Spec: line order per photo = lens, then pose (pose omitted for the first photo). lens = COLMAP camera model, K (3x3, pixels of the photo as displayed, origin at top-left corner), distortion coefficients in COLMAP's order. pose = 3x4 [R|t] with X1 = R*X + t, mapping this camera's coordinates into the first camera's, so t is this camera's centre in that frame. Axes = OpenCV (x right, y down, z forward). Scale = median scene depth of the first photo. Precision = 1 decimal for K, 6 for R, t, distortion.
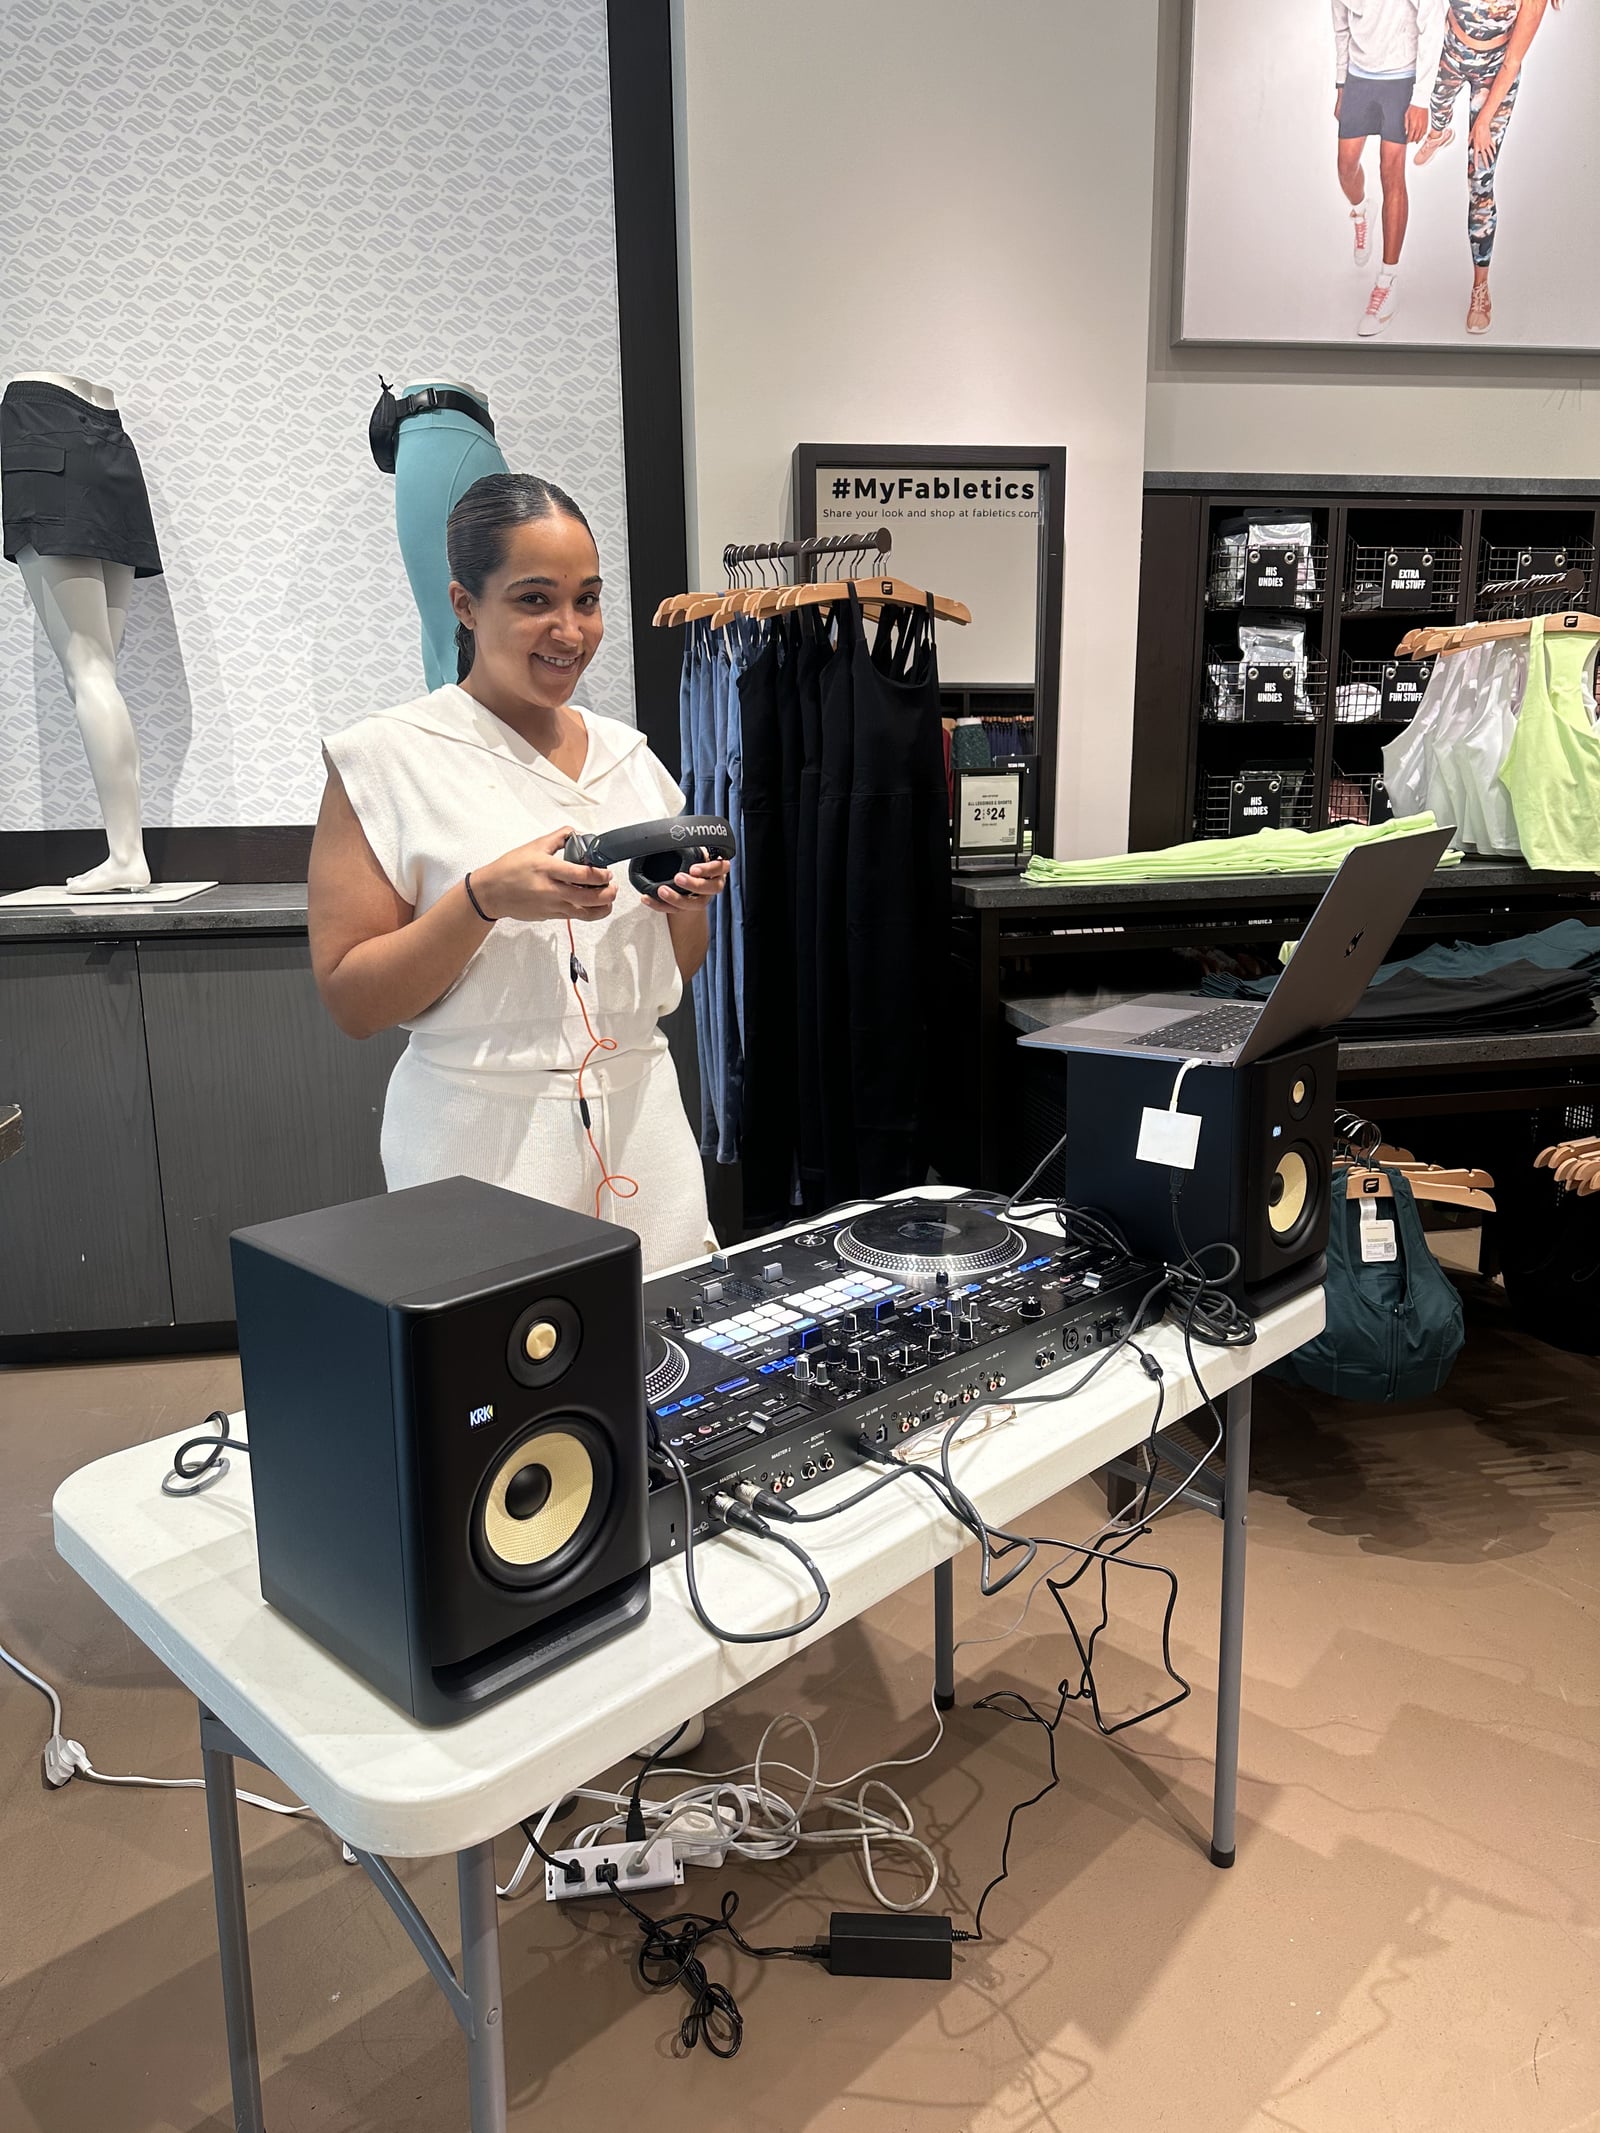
lens RADIAL K [[1513.5, 0, 788.7], [0, 1513.5, 1076.8], [0, 0, 1]] dist [-0.022339, -0.001066]
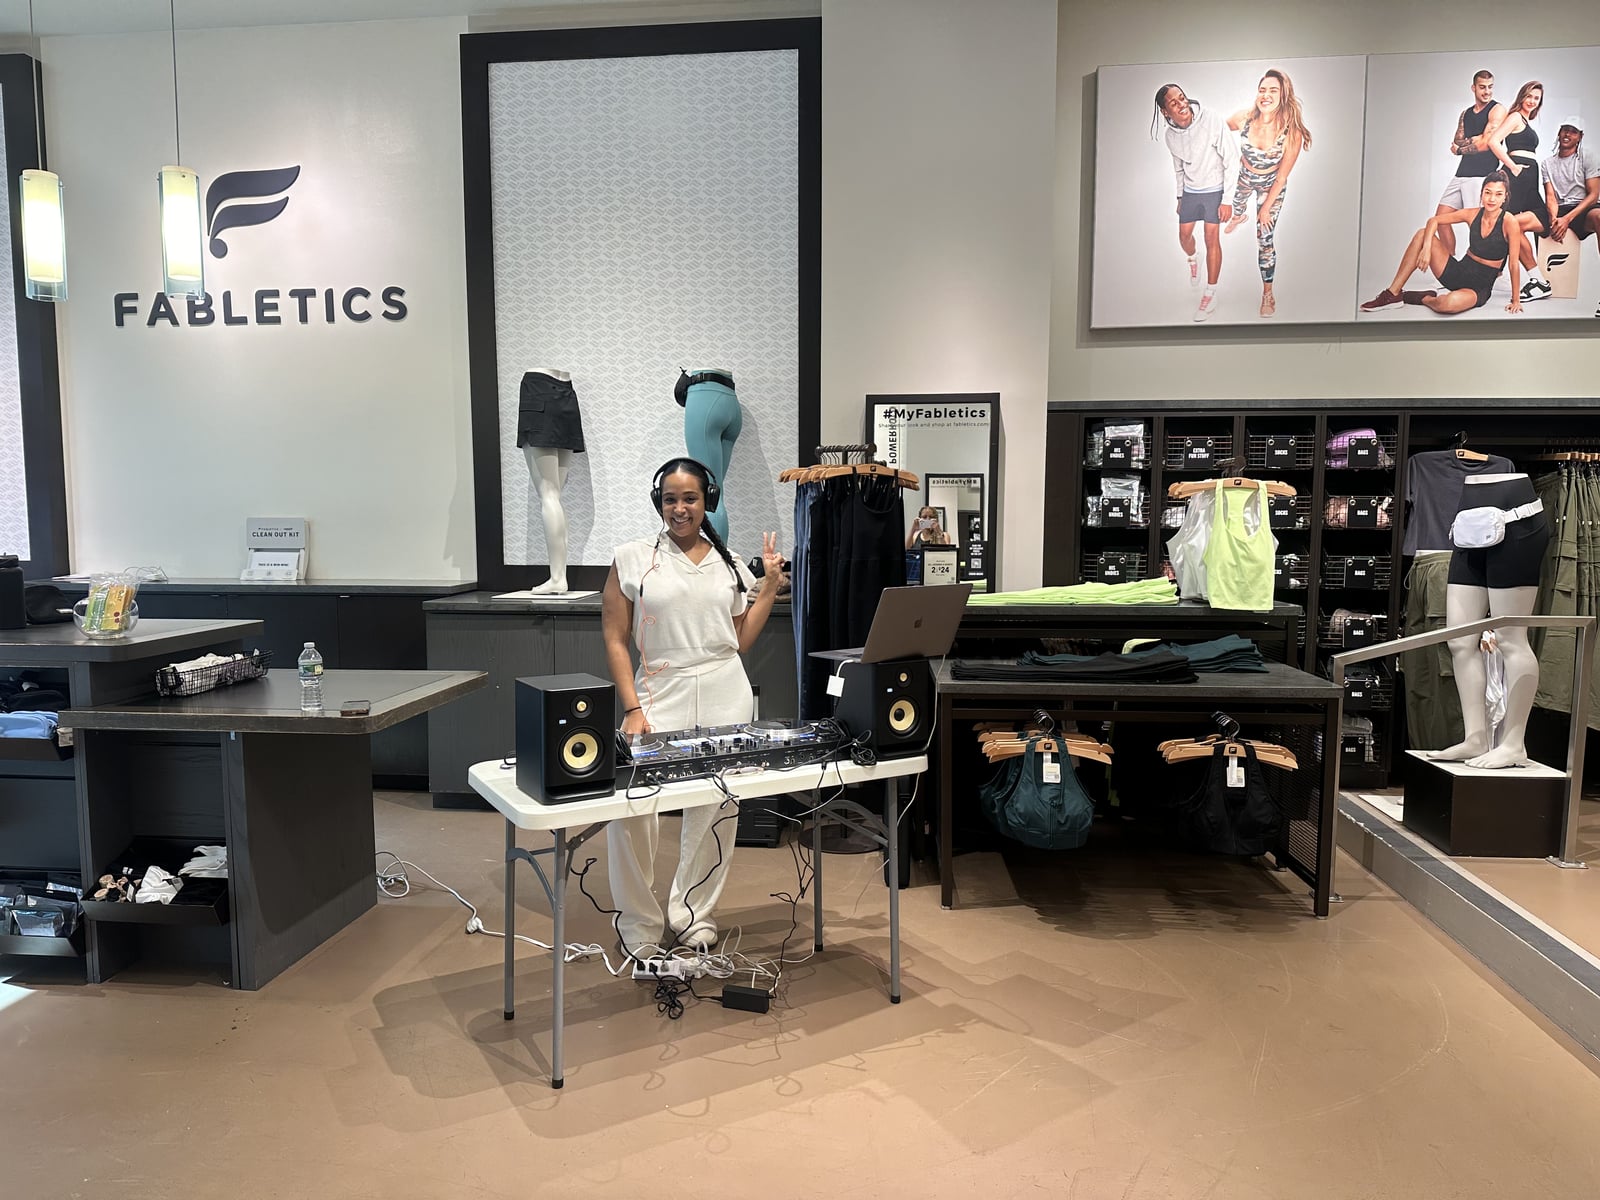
lens RADIAL K [[1135.3, 0, 784.6], [0, 1135.3, 592.2], [0, 0, 1]] dist [-0.022339, -0.001066]
pose [[0.963659, 0.034062, -0.264955, 0.336205], [-0.071470, 0.988556, -0.132852, 0.072758], [0.257398, 0.146961, 0.955065, -0.514241]]
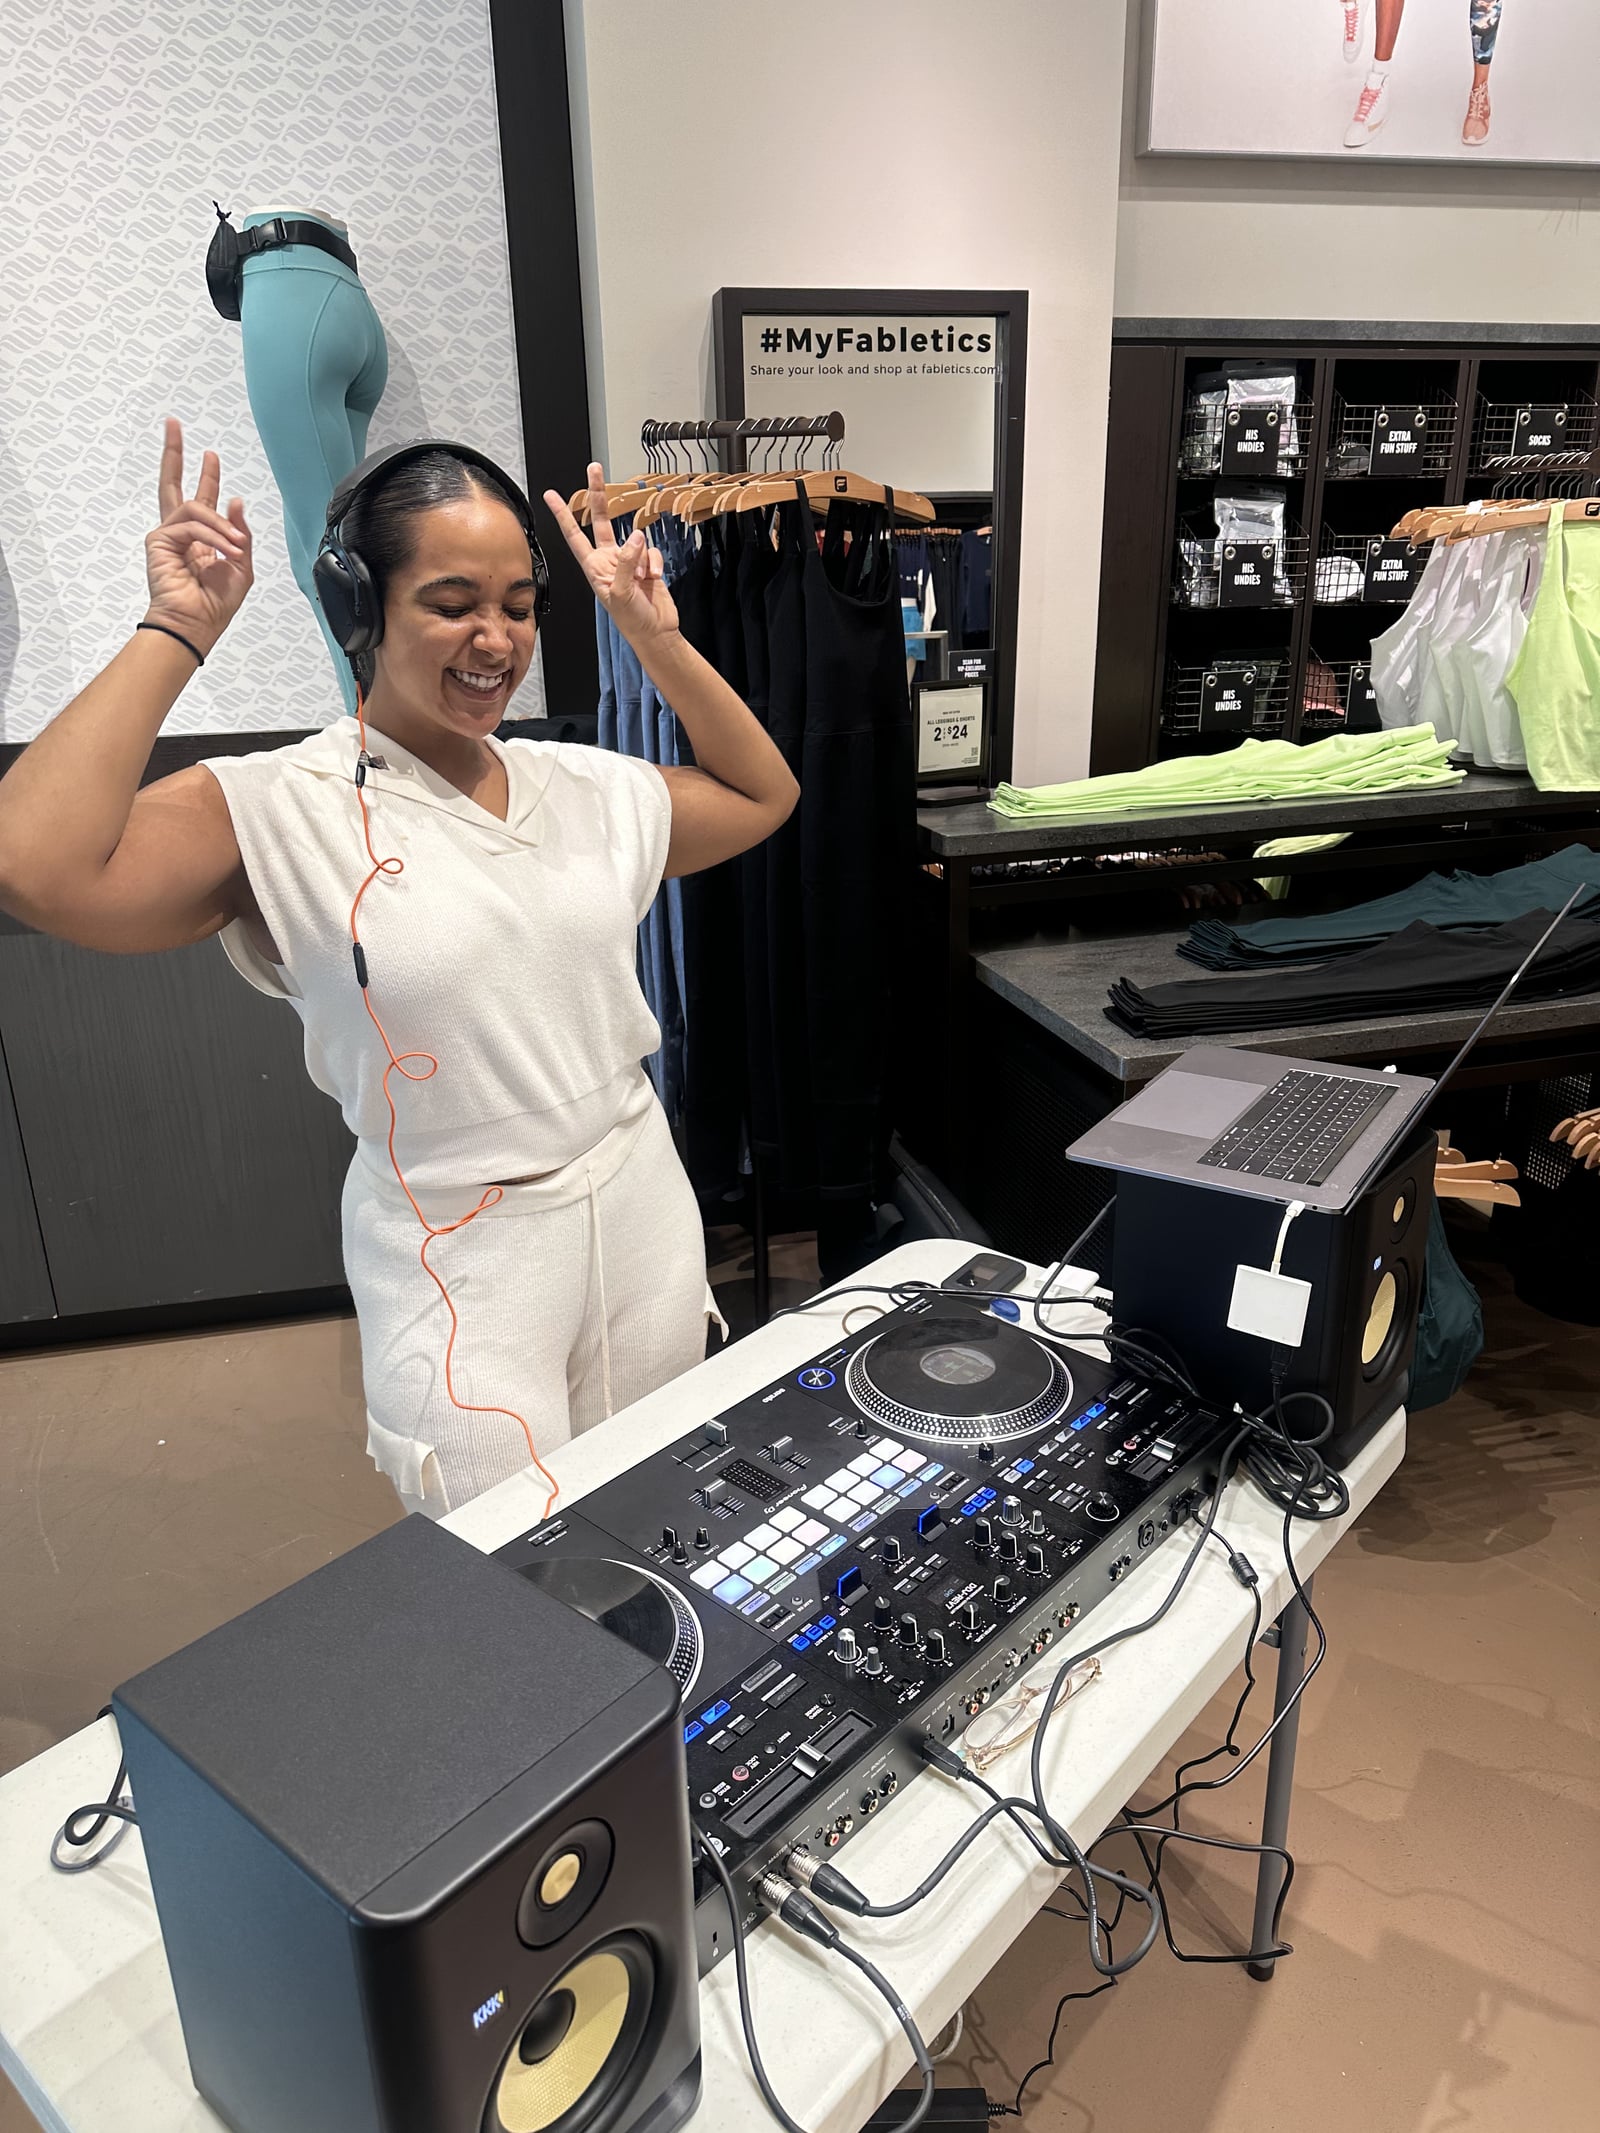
lens RADIAL K [[1513.5, 0, 789.4], [0, 1513.5, 1089.2], [0, 0, 1]] dist [-0.022339, -0.001066]
pose [[0.997211, -0.031733, 0.067545, -0.027655], [0.022387, 0.990609, 0.134880, -0.087567], [-0.071190, -0.132991, 0.988557, 0.099709]]
